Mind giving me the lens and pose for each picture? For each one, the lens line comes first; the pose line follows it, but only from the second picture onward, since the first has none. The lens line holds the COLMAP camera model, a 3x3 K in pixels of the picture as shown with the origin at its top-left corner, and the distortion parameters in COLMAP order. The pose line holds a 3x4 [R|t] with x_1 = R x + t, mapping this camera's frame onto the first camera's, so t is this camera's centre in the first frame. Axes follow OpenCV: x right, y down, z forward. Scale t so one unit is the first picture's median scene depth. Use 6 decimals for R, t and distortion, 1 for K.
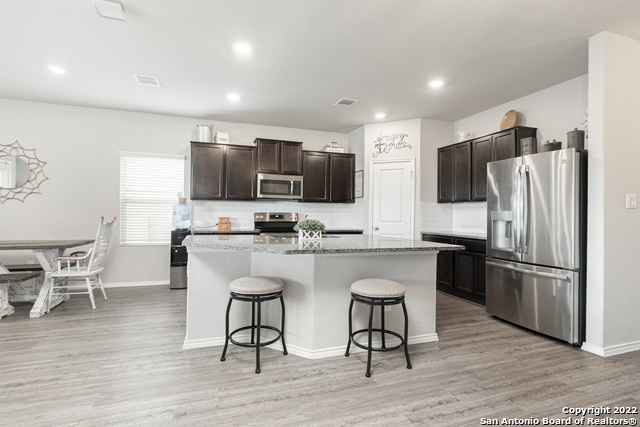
lens RADIAL K [[308.5, 0, 315.5], [0, 308.5, 213.4], [0, 0, 1]] dist [0.000459, 0.000561]
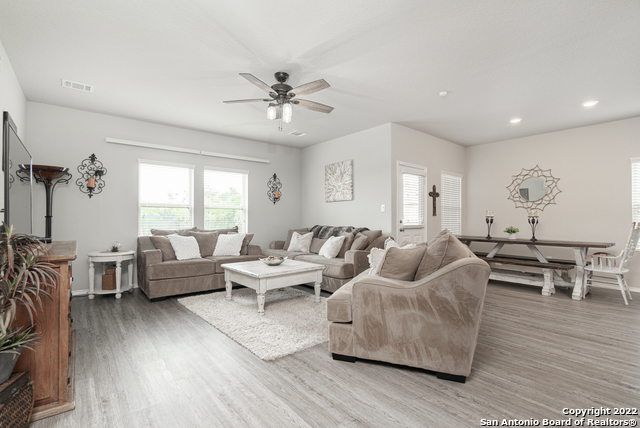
lens RADIAL K [[308.5, 0, 315.5], [0, 308.5, 213.9], [0, 0, 1]] dist [0.000459, 0.000561]
pose [[0.349736, -0.025821, -0.936492, -0.045645], [0.005231, 0.999658, -0.025610, 0.004104], [0.936834, 0.004058, 0.349751, -0.320812]]
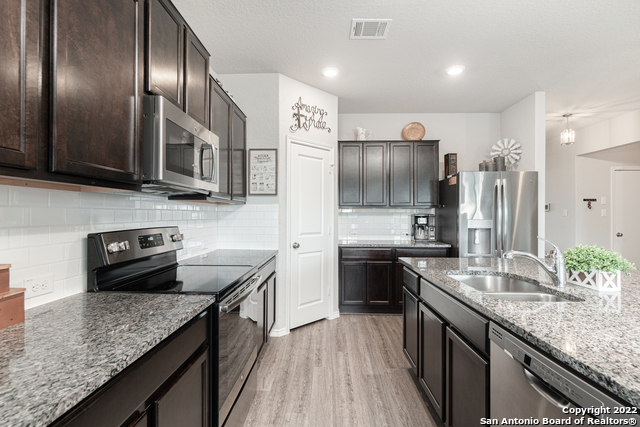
lens RADIAL K [[308.5, 0, 315.5], [0, 308.5, 213.4], [0, 0, 1]] dist [0.000459, 0.000561]
pose [[0.364697, -0.004434, 0.931116, -0.397910], [-0.003032, 0.999978, 0.005950, -0.022366], [-0.931121, -0.004993, 0.364675, 0.768771]]
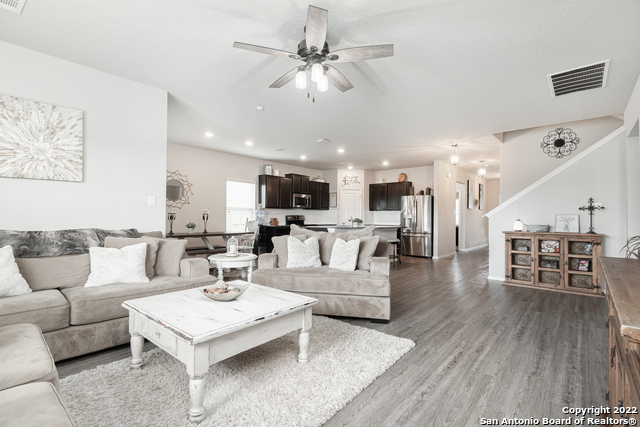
lens RADIAL K [[308.5, 0, 315.5], [0, 308.5, 213.4], [0, 0, 1]] dist [0.000459, 0.000561]
pose [[0.856212, 0.000404, 0.516624, -1.017846], [0.001368, 0.999994, -0.003049, -0.007426], [-0.516622, 0.003317, 0.856207, -0.614190]]
